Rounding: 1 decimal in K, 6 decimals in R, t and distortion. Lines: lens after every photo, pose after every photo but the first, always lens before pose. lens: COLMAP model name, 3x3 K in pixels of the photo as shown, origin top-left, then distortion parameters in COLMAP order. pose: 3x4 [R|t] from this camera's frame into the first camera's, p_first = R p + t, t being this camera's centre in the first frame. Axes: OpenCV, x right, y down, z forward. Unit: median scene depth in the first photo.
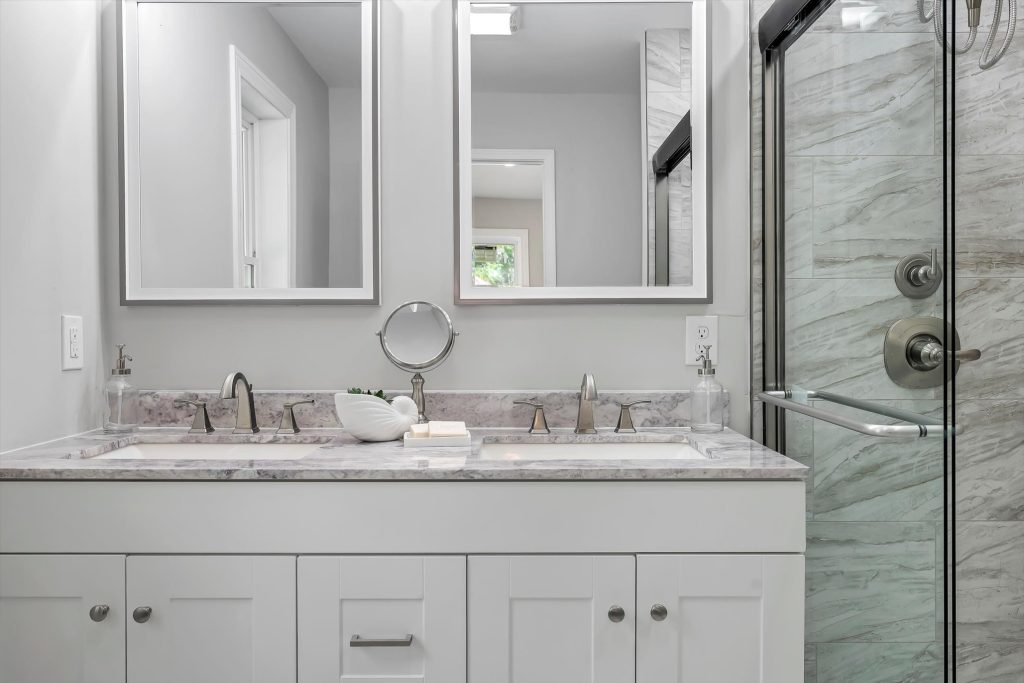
lens RADIAL K [[785.4, 0, 512.1], [0, 785.4, 336.2], [0, 0, 1]] dist [0.002435, 0.000646]
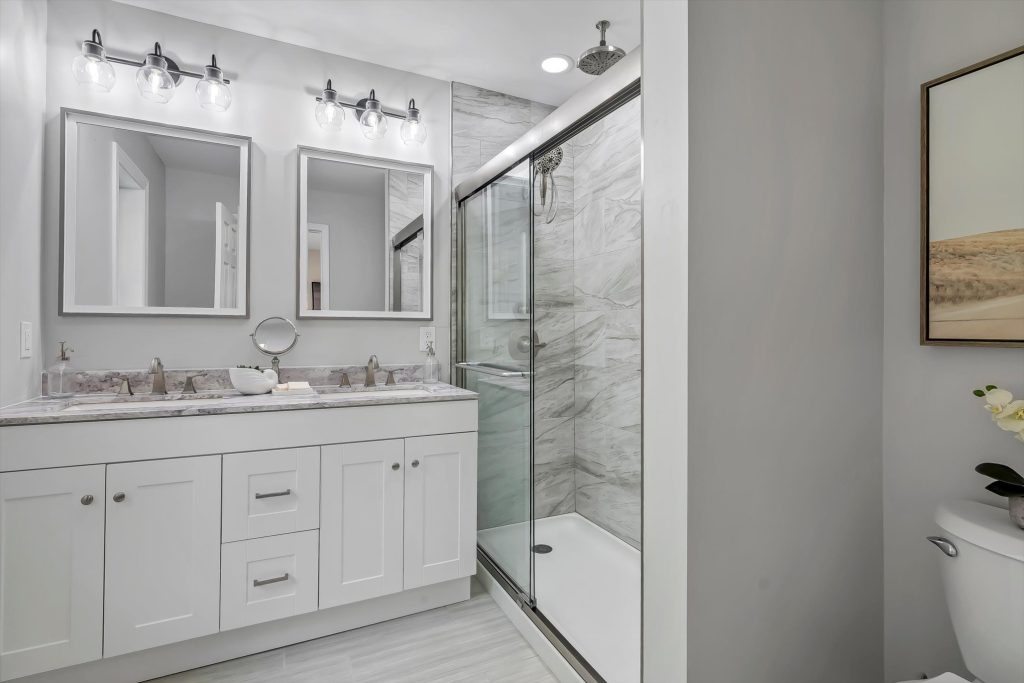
lens RADIAL K [[502.7, 0, 514.6], [0, 502.7, 314.6], [0, 0, 1]] dist [0.000171, 0.000120]
pose [[0.897200, 0.022179, 0.441067, -0.137001], [-0.000872, 0.998825, -0.048452, 0.005283], [-0.441623, 0.043087, 0.896165, -0.279191]]
